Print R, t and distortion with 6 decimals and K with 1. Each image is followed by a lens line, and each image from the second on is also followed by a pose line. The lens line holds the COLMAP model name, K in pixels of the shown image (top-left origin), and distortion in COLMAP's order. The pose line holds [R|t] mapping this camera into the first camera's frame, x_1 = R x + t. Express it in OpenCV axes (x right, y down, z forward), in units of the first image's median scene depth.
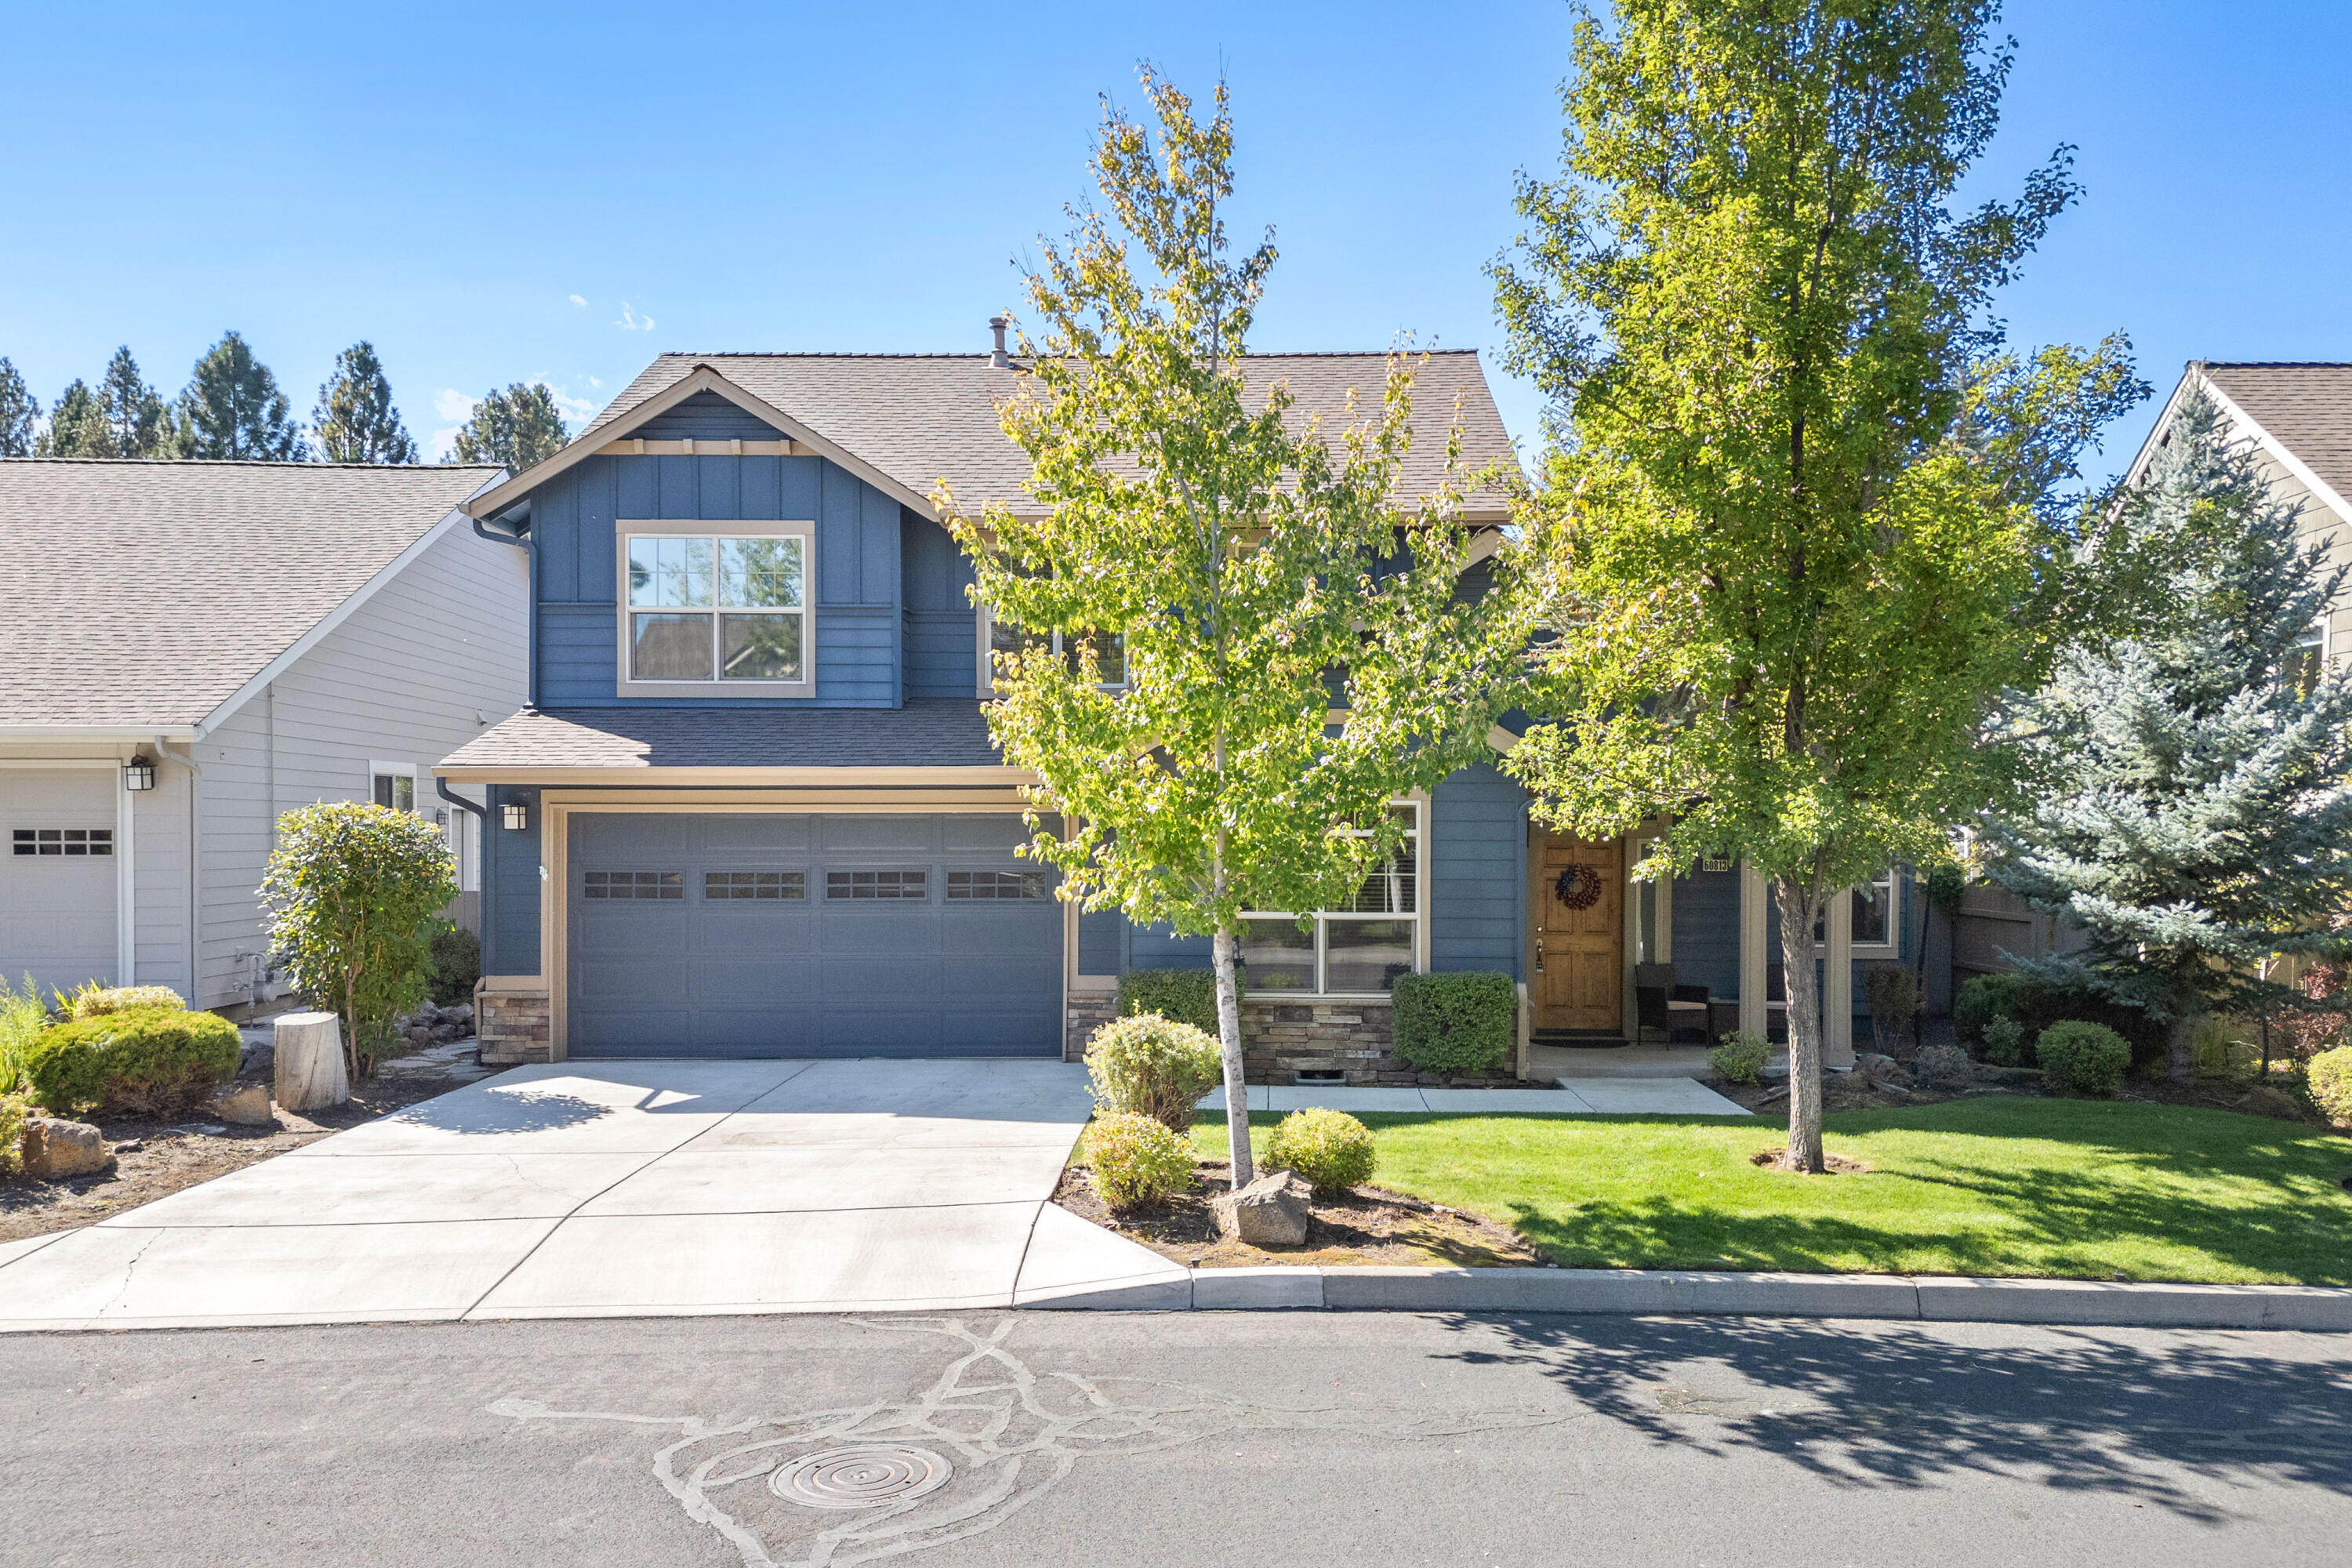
lens RADIAL K [[1677.8, 0, 1177.8], [0, 1677.8, 825.9], [0, 0, 1]] dist [0.076057, -0.079095]
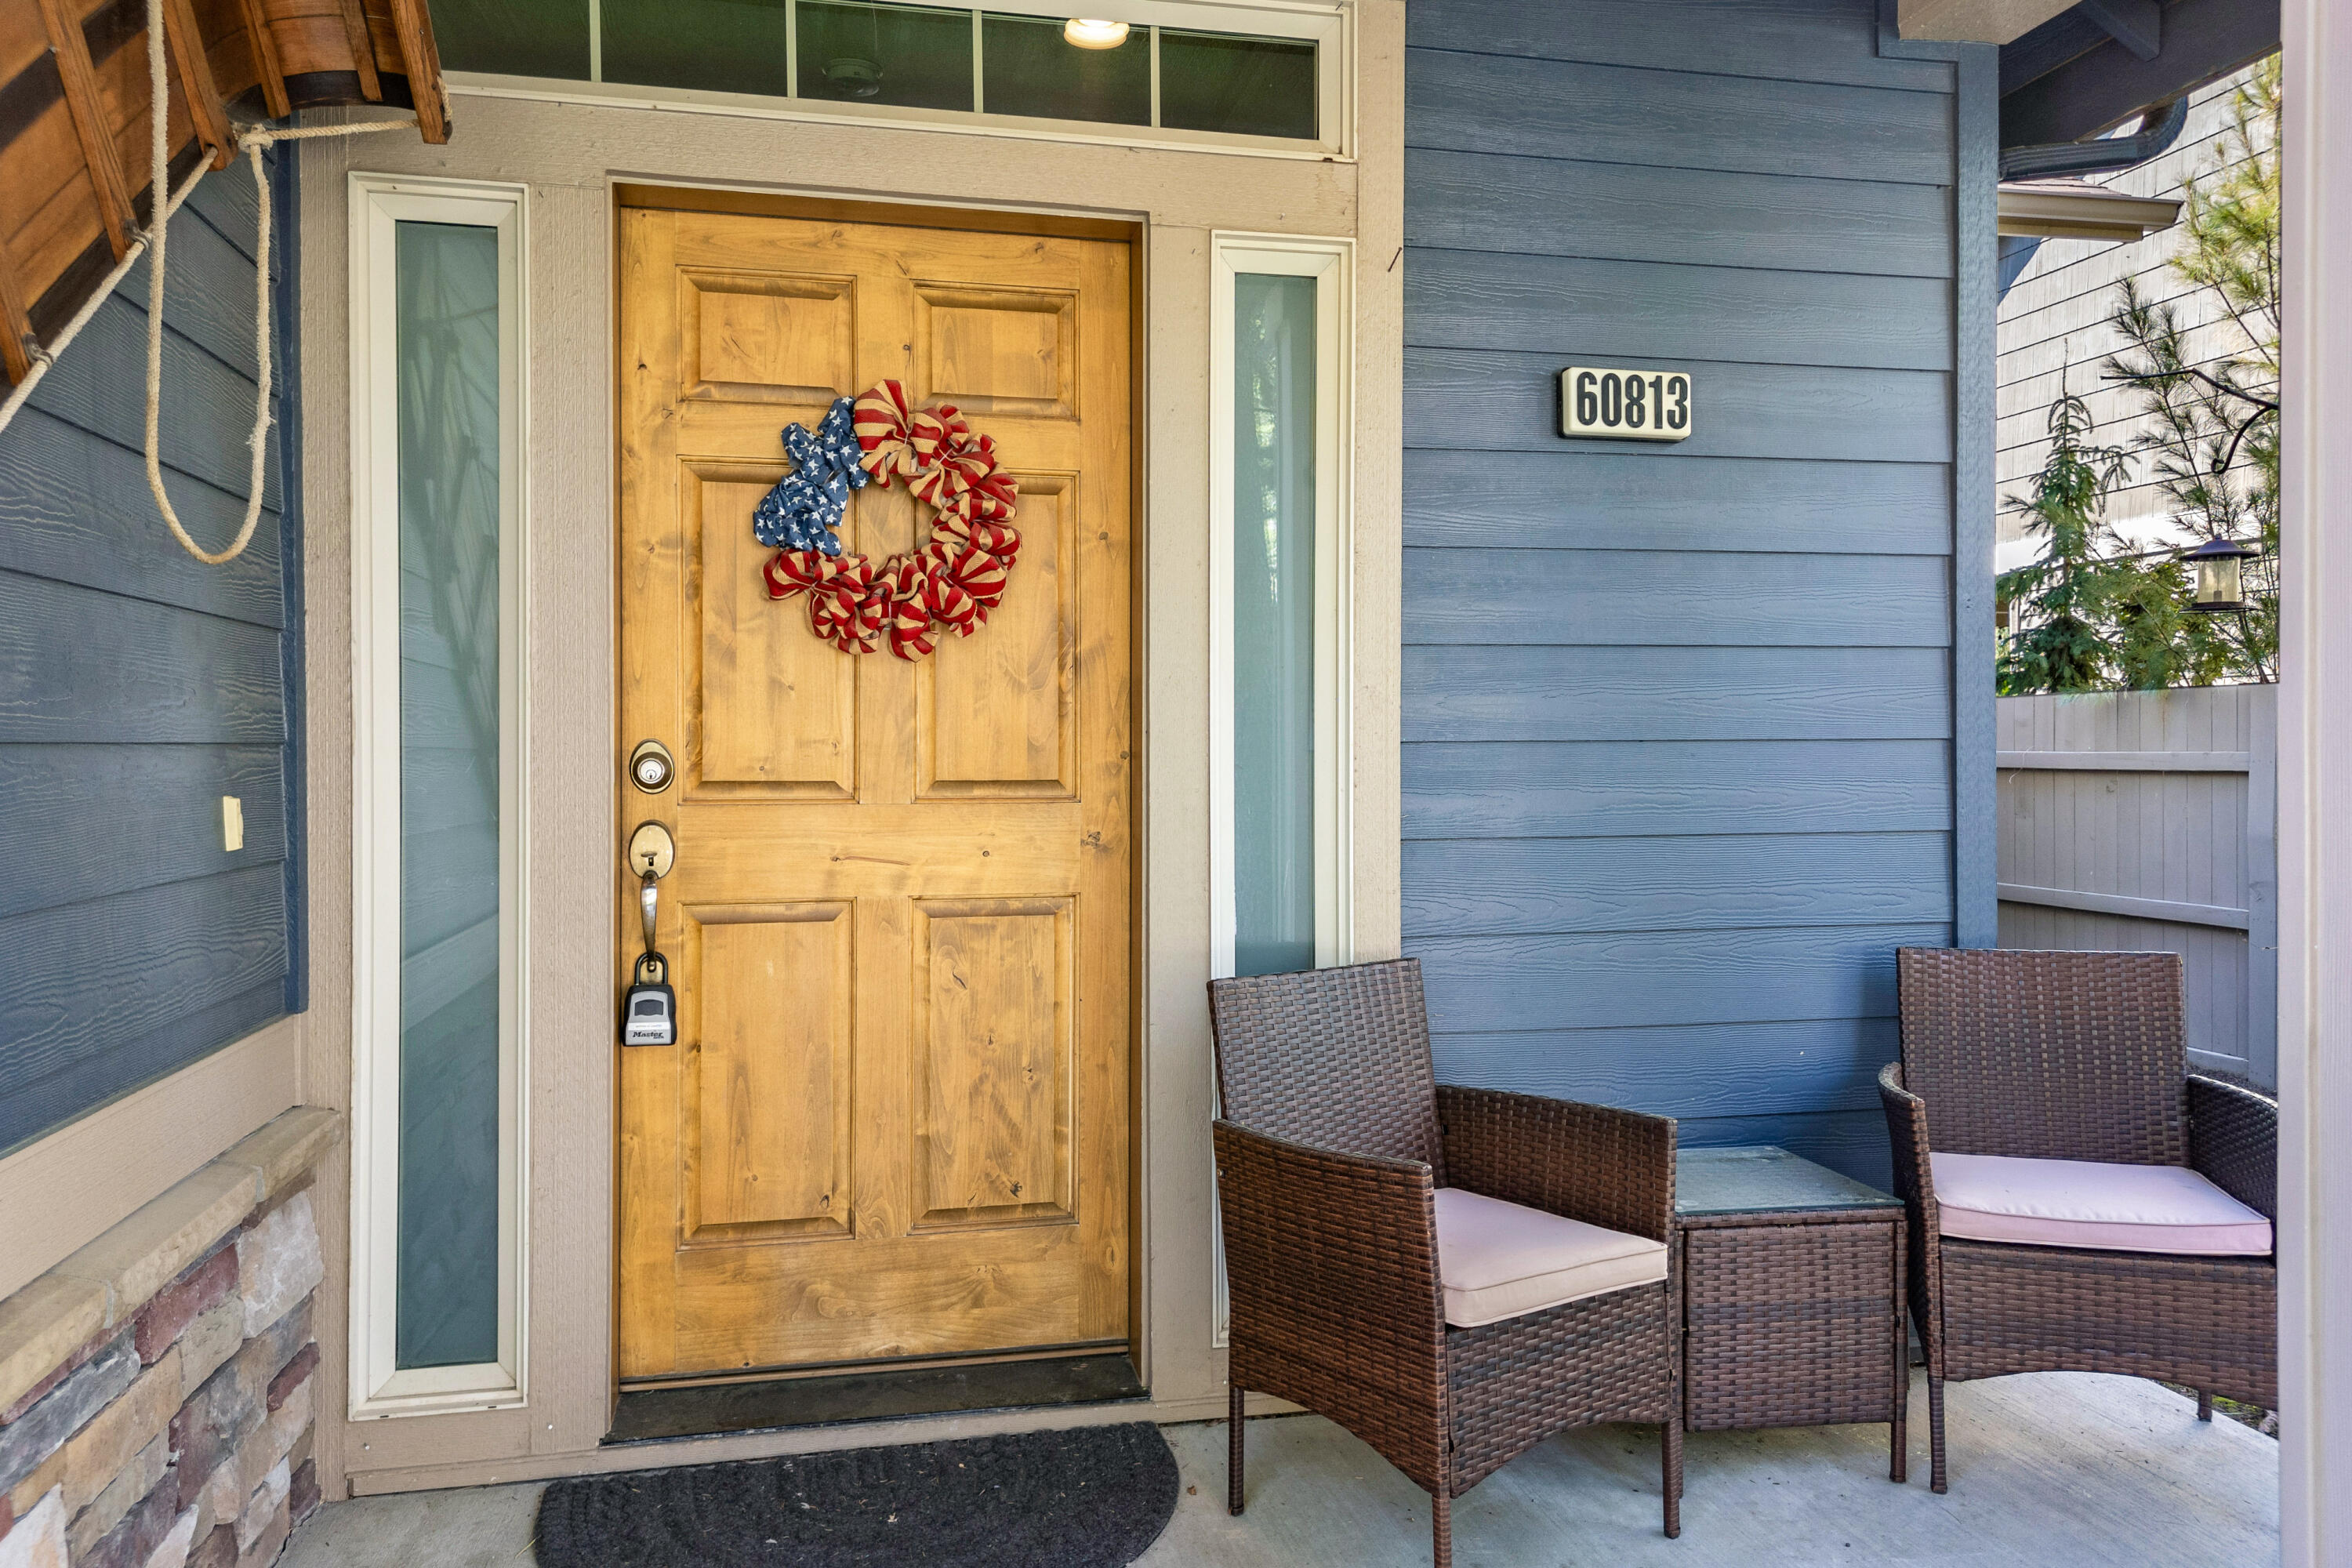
lens RADIAL K [[1677.8, 0, 1177.8], [0, 1677.8, 825.9], [0, 0, 1]] dist [0.076057, -0.079095]
pose [[0.969663, -0.010783, 0.244207, 0.427195], [0.001588, 0.999283, 0.037817, 0.115206], [-0.244440, -0.036282, 0.968986, 1.574444]]
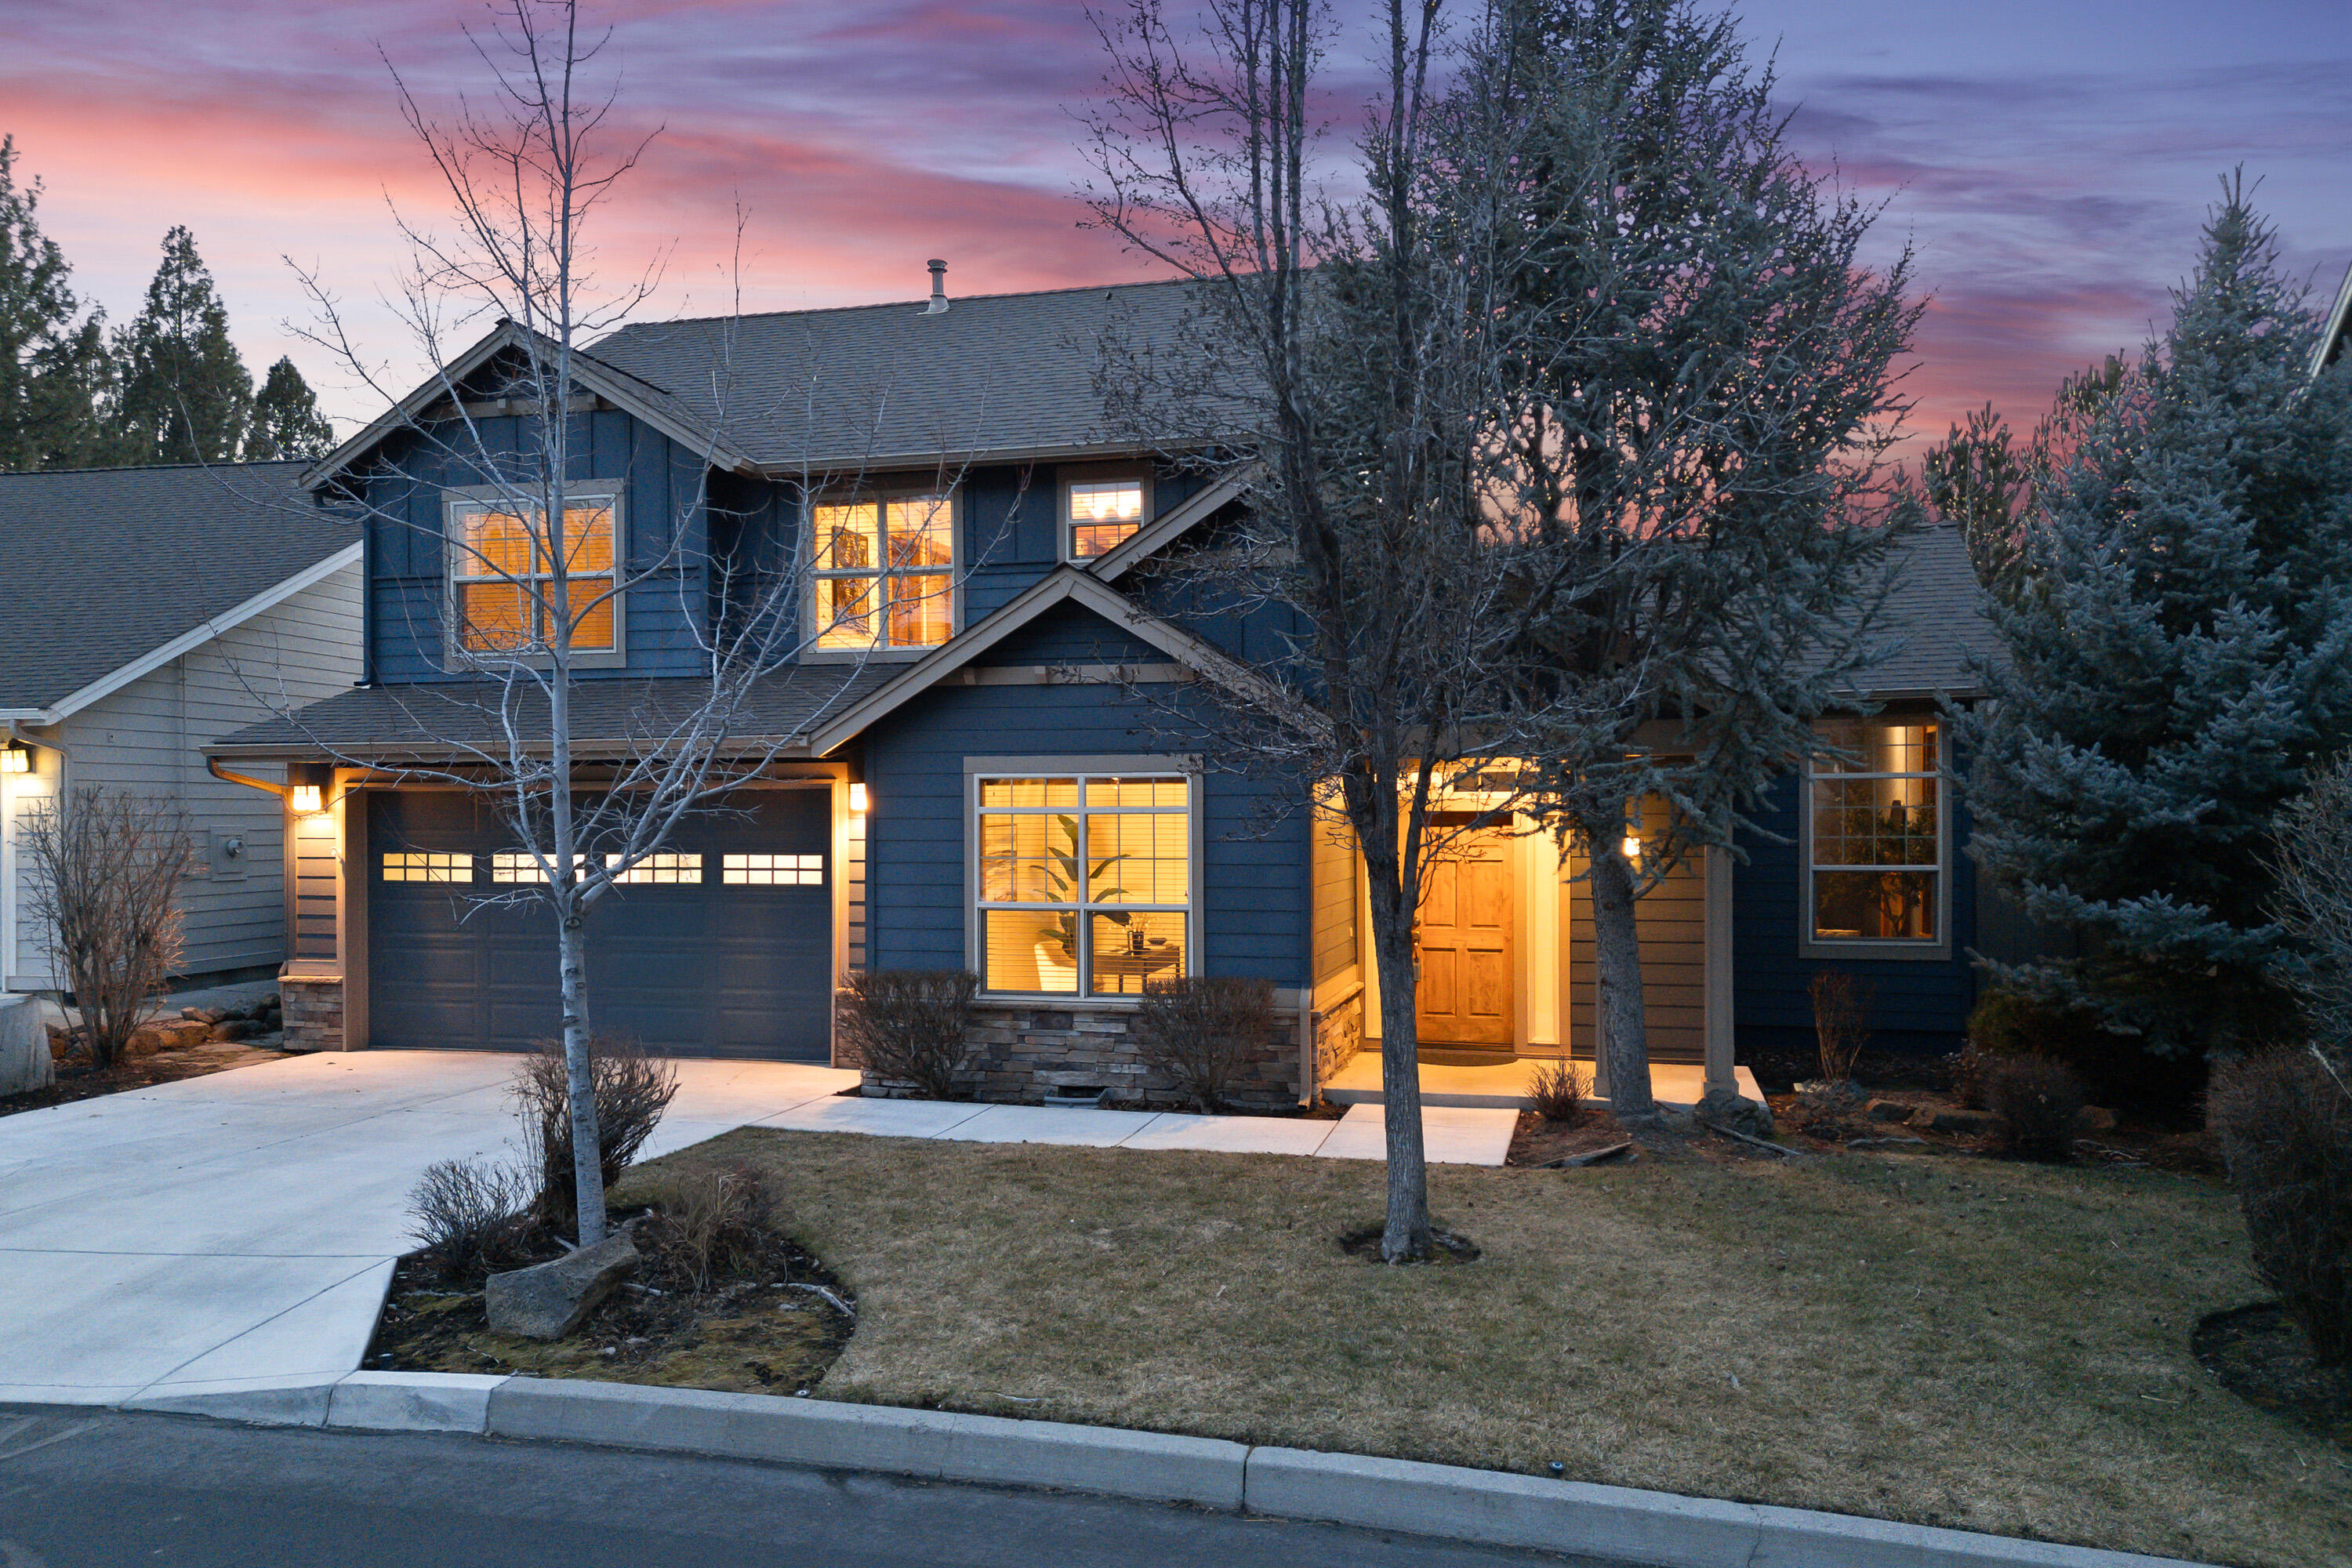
lens RADIAL K [[1636.0, 0, 1169.0], [0, 1636.0, 809.6], [0, 0, 1]] dist [0.082564, -0.109188]
pose [[0.975568, -0.004052, -0.219662, 0.524828], [0.004973, 0.999981, 0.003641, 0.001790], [0.219643, -0.004645, 0.975569, 0.322207]]
